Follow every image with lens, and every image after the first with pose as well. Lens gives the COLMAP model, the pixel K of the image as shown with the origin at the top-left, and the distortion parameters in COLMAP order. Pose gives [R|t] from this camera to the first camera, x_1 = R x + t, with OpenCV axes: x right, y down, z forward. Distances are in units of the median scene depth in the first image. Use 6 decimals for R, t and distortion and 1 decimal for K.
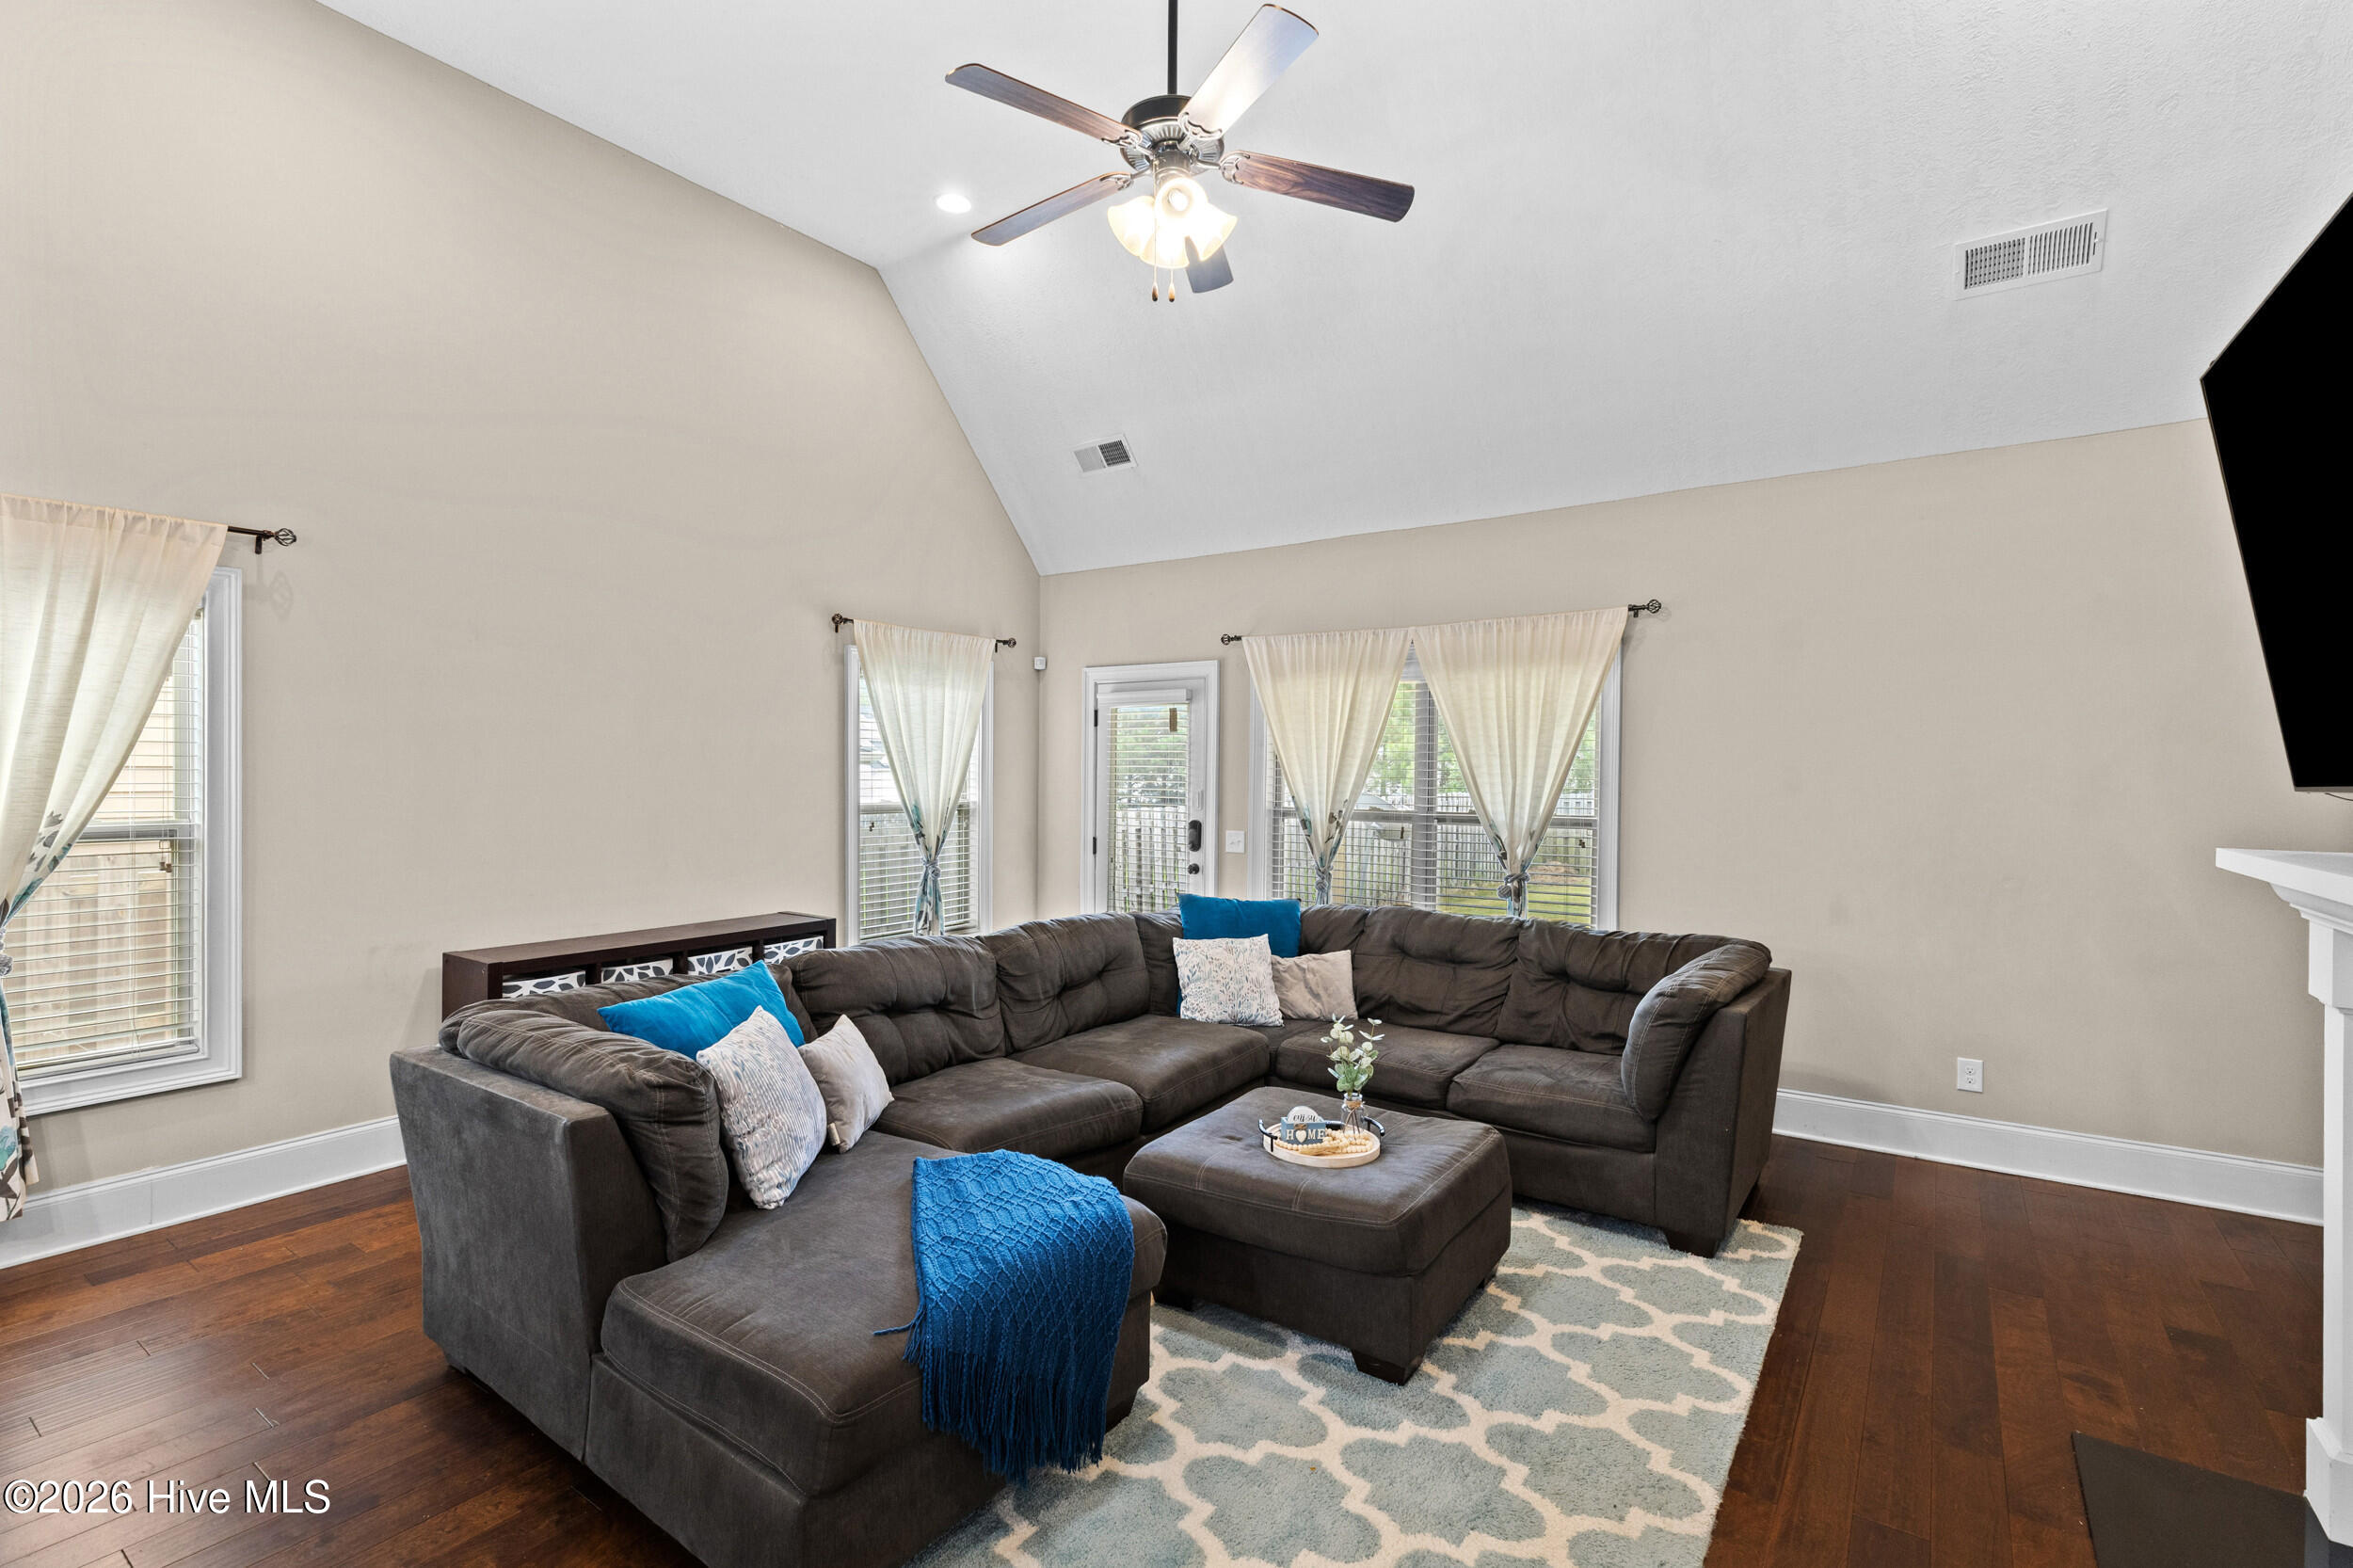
lens RADIAL K [[1065.3, 0, 1184.0], [0, 1065.3, 777.1], [0, 0, 1]] dist [0.003593, 0.000556]
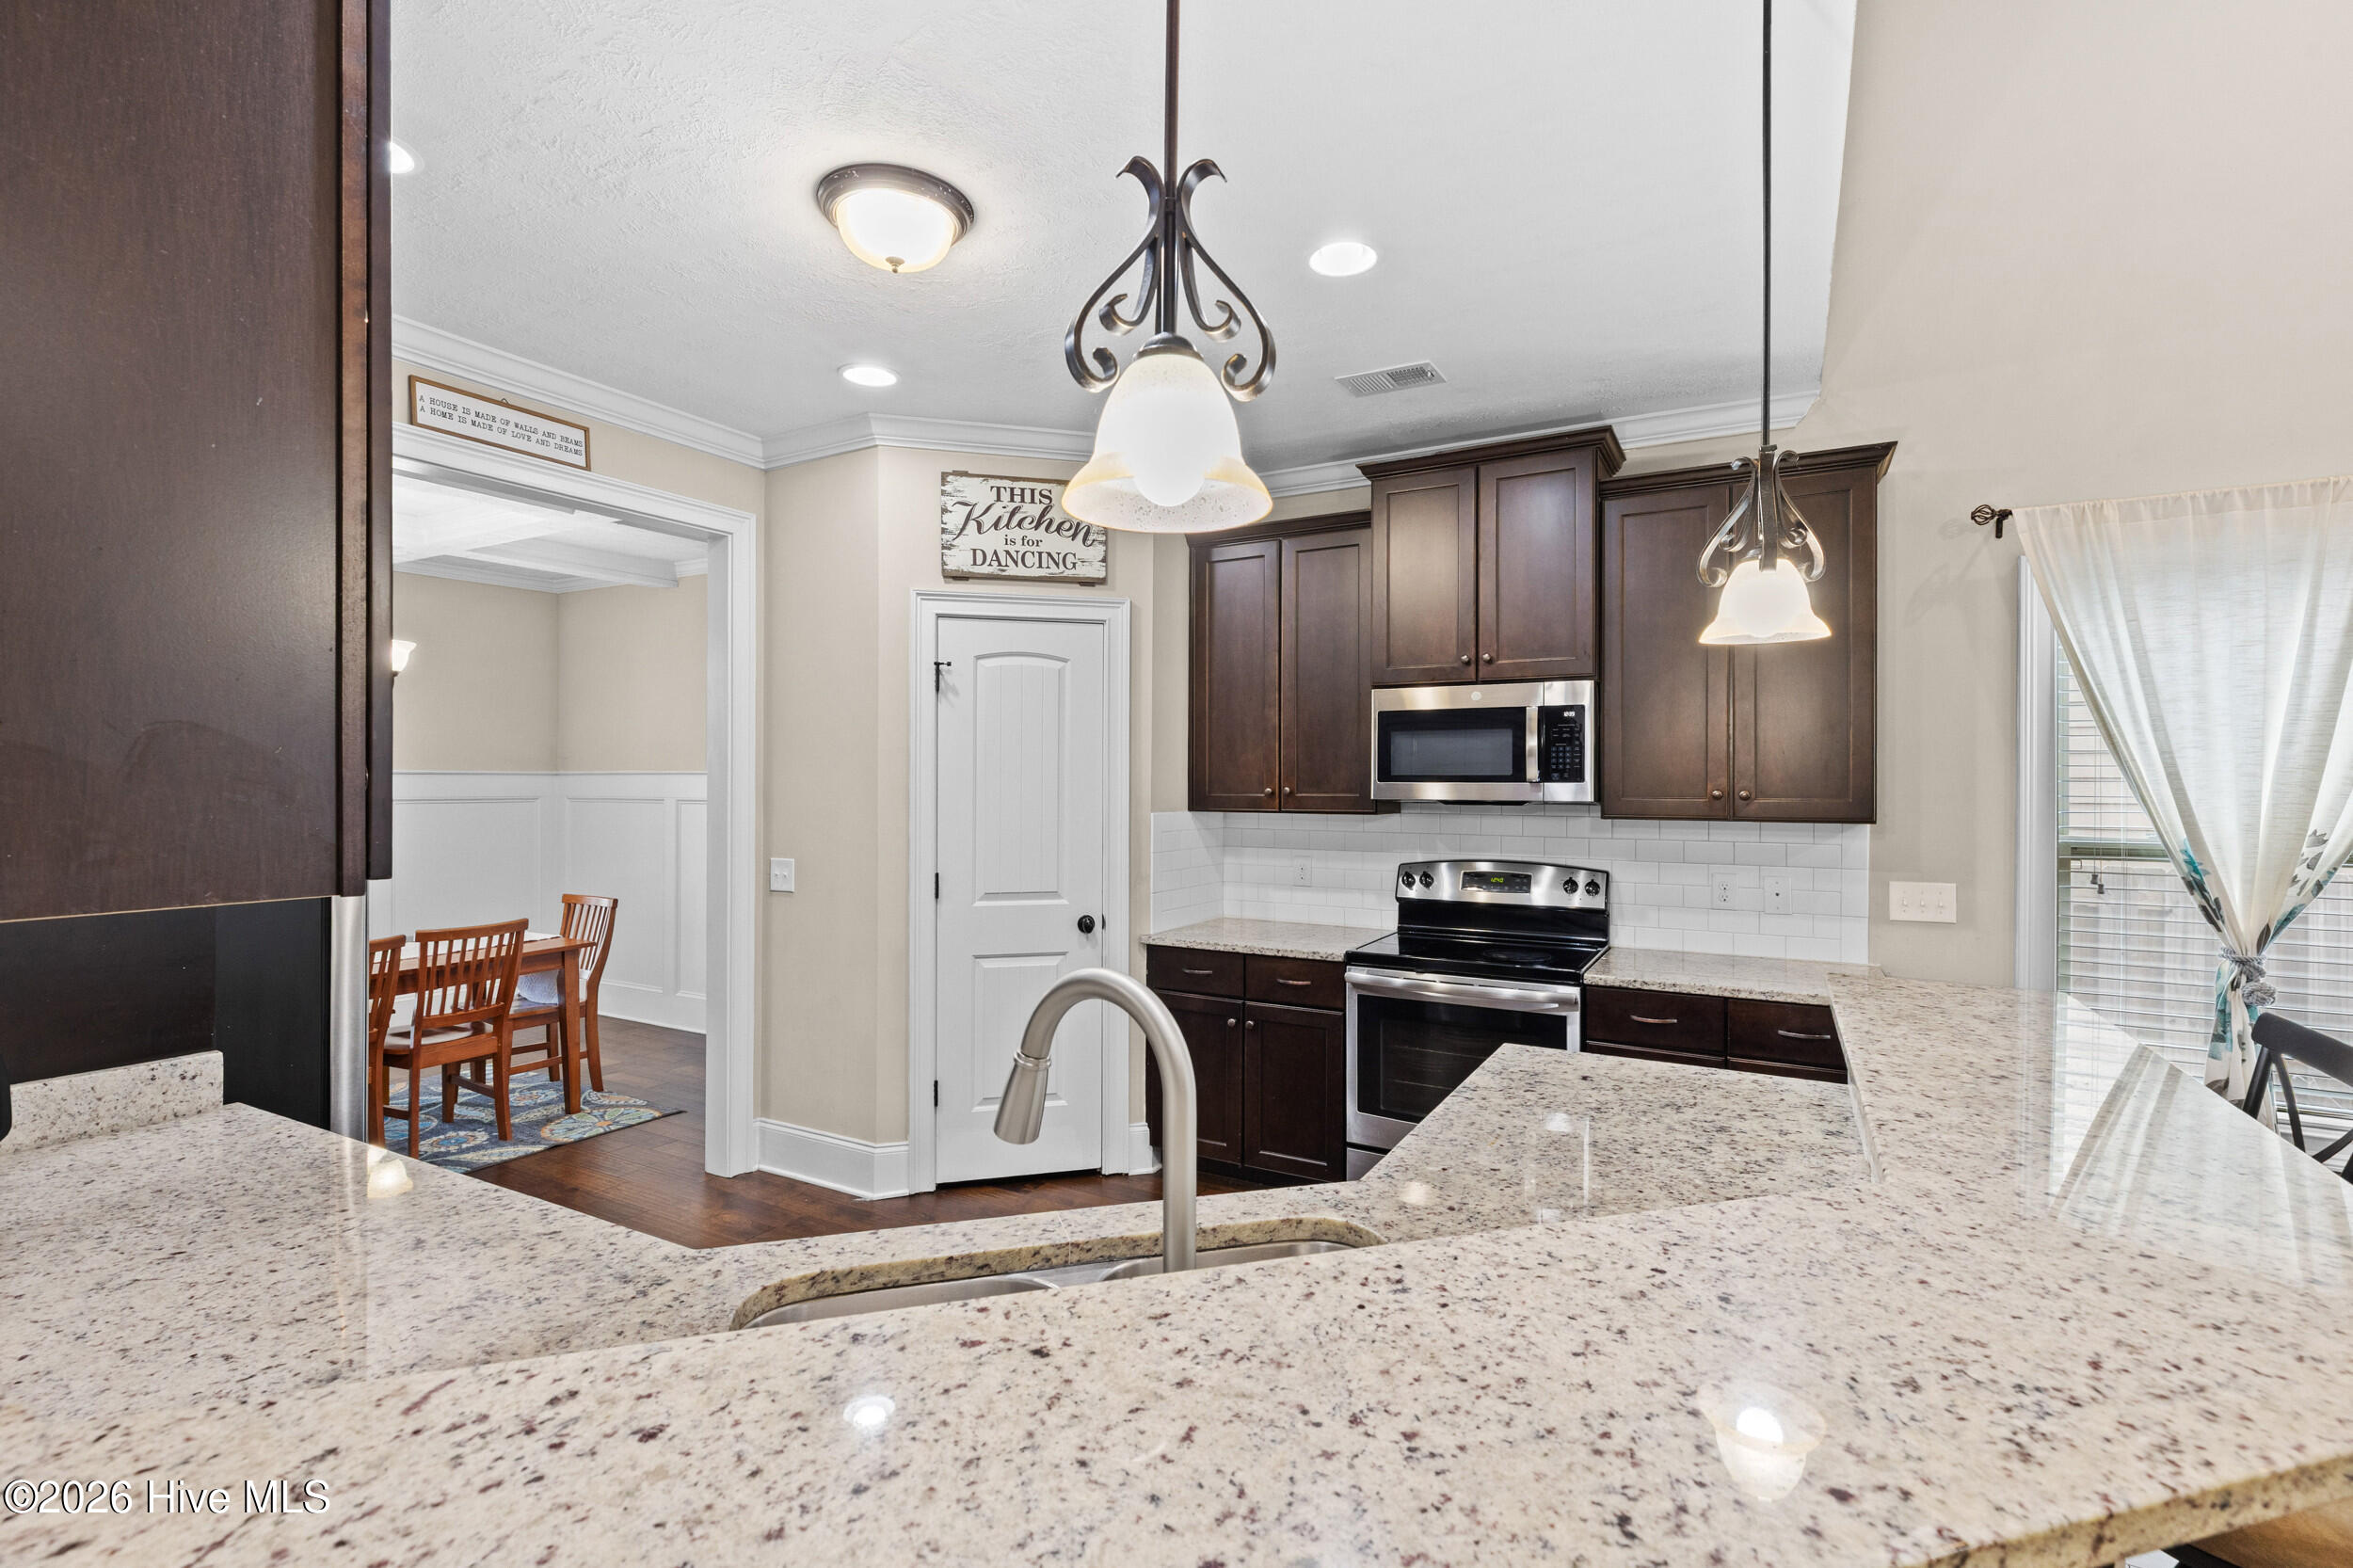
lens RADIAL K [[1065.3, 0, 1171.9], [0, 1065.3, 778.2], [0, 0, 1]] dist [0.003593, 0.000556]
pose [[0.093845, -0.002356, -0.995584, -0.230416], [-0.006690, 0.999973, -0.002997, -0.001458], [0.995564, 0.006942, 0.093827, -0.021181]]
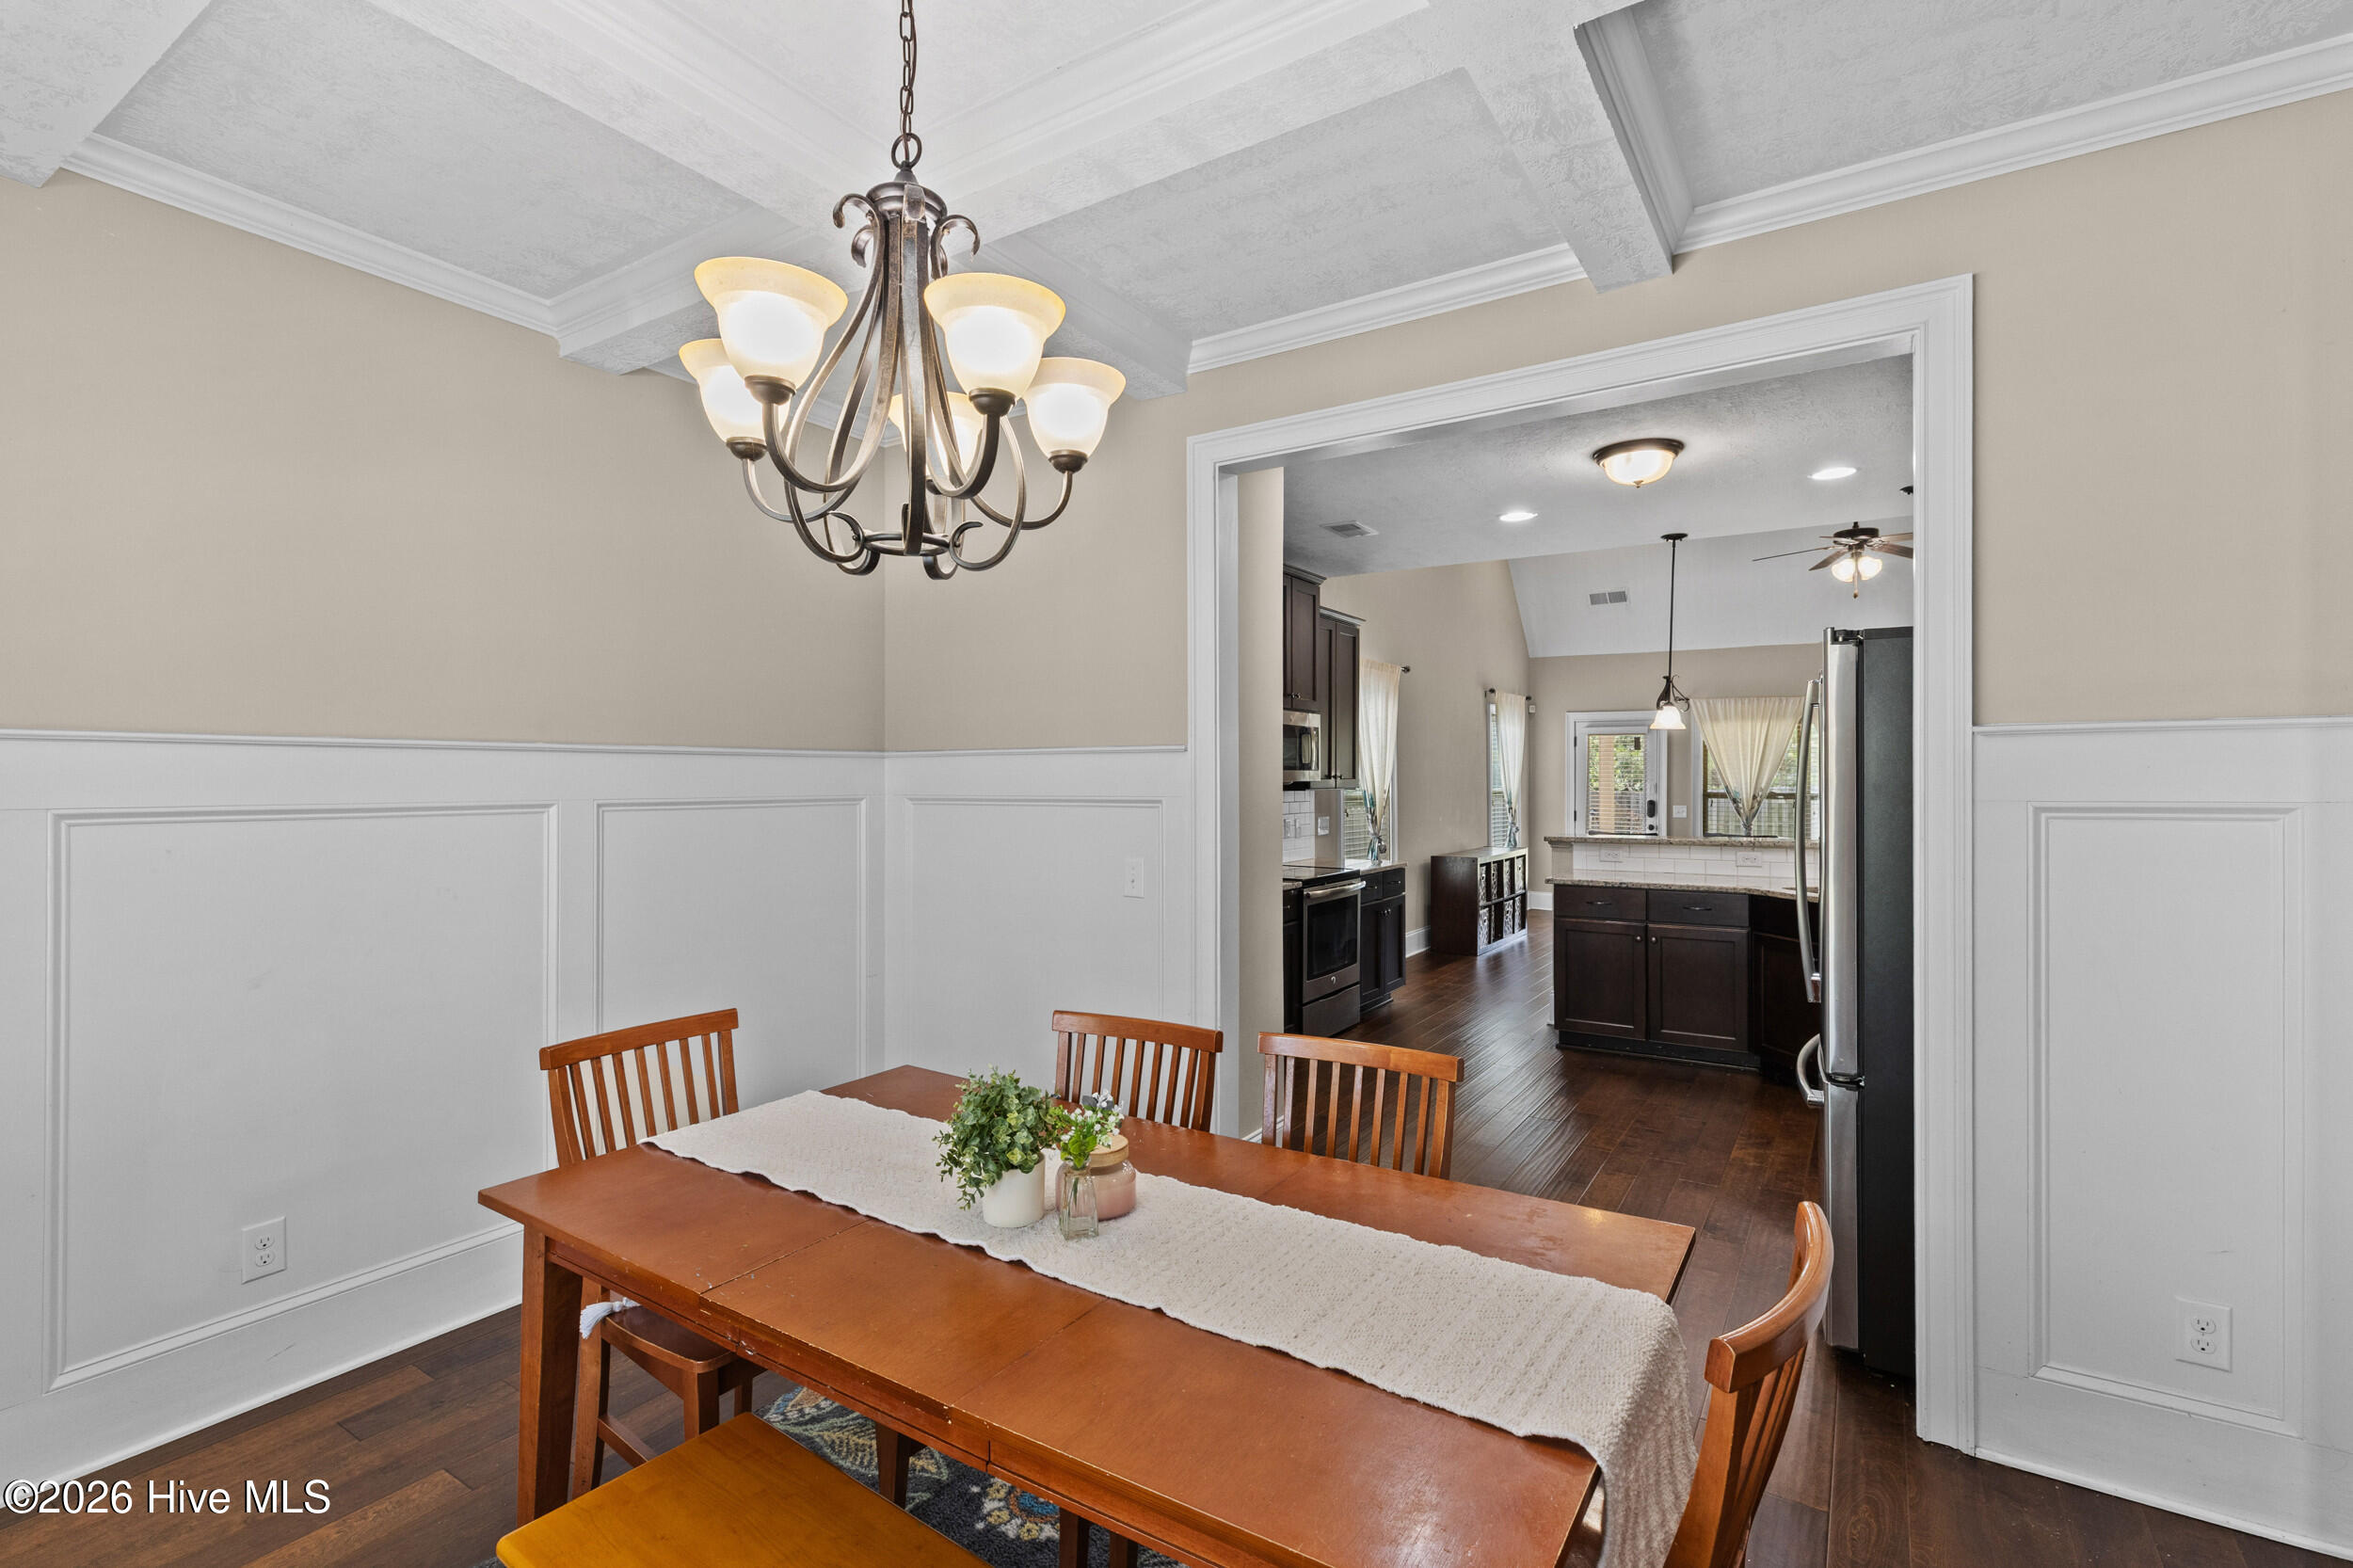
lens RADIAL K [[1065.3, 0, 1177.6], [0, 1065.3, 777.7], [0, 0, 1]] dist [0.003593, 0.000556]
pose [[0.999309, -0.000749, 0.037157, -1.417973], [0.000916, 0.999990, -0.004479, 0.017077], [-0.037153, 0.004510, 0.999299, -1.265478]]
